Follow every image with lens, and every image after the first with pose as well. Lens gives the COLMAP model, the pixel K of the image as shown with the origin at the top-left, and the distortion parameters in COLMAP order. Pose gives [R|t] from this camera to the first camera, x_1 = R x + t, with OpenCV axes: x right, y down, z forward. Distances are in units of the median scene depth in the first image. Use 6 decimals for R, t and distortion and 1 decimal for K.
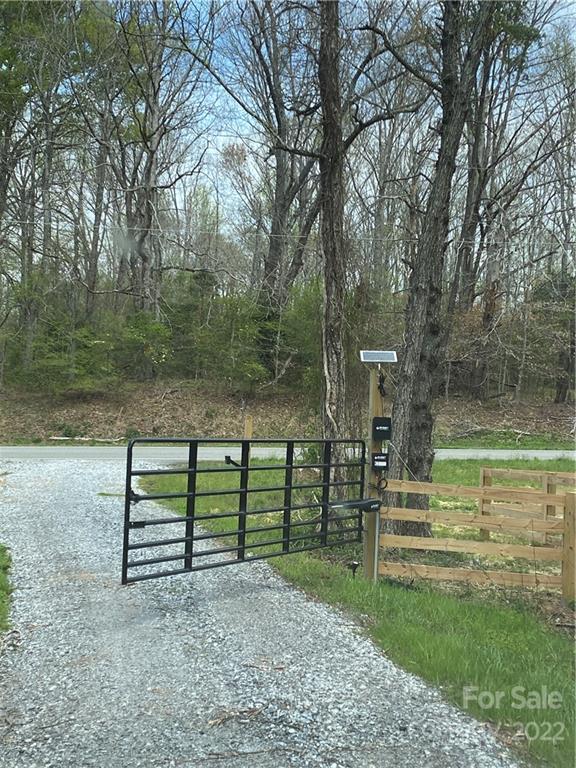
lens RADIAL K [[1187.2, 0, 277.0], [0, 1187.2, 384.1], [0, 0, 1]] dist [0.133893, 0.000000]
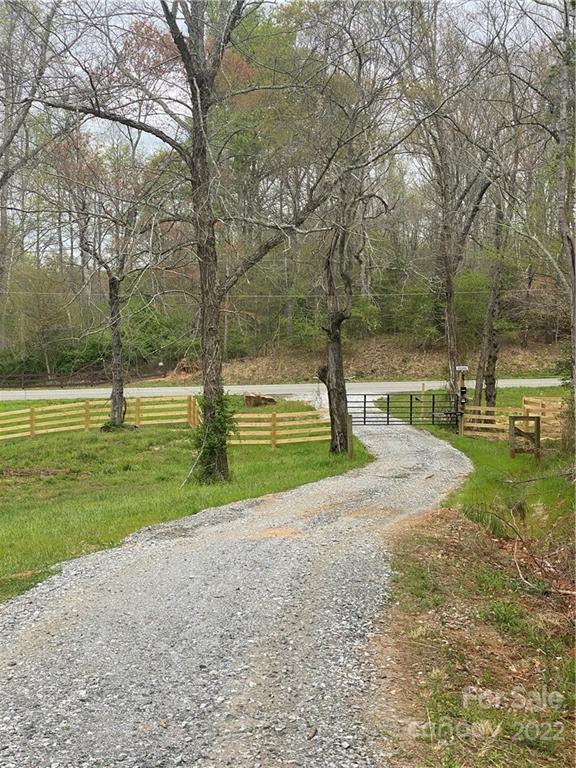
lens RADIAL K [[1158.6, 0, 288.5], [0, 1158.6, 383.9], [0, 0, 1]] dist [-0.001524, 0.000000]
pose [[0.988307, -0.022705, -0.150775, 0.067671], [0.033836, 0.996854, 0.071675, -0.163978], [0.148673, -0.075939, 0.985966, -1.608349]]
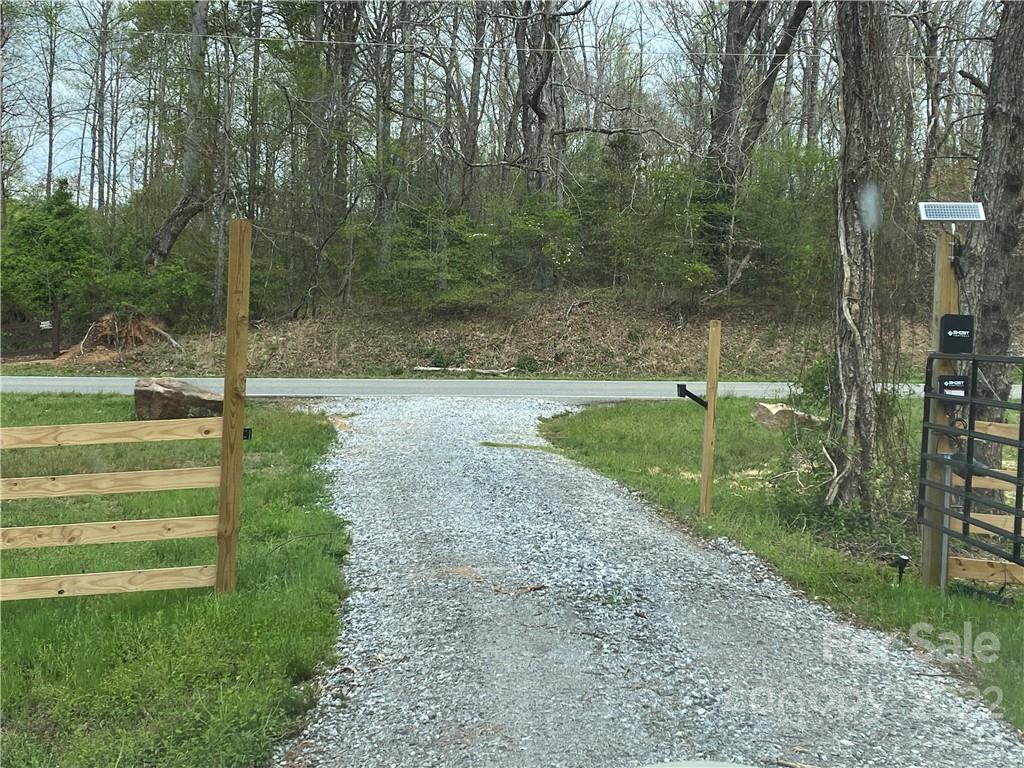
lens RADIAL K [[1582.9, 0, 516.3], [0, 1582.9, 393.2], [0, 0, 1]] dist [0.133893, 0.000000]
pose [[0.992179, 0.002467, -0.124795, -0.021402], [0.004615, 0.998396, 0.056430, 0.015404], [0.124734, -0.056565, 0.990577, 0.134308]]
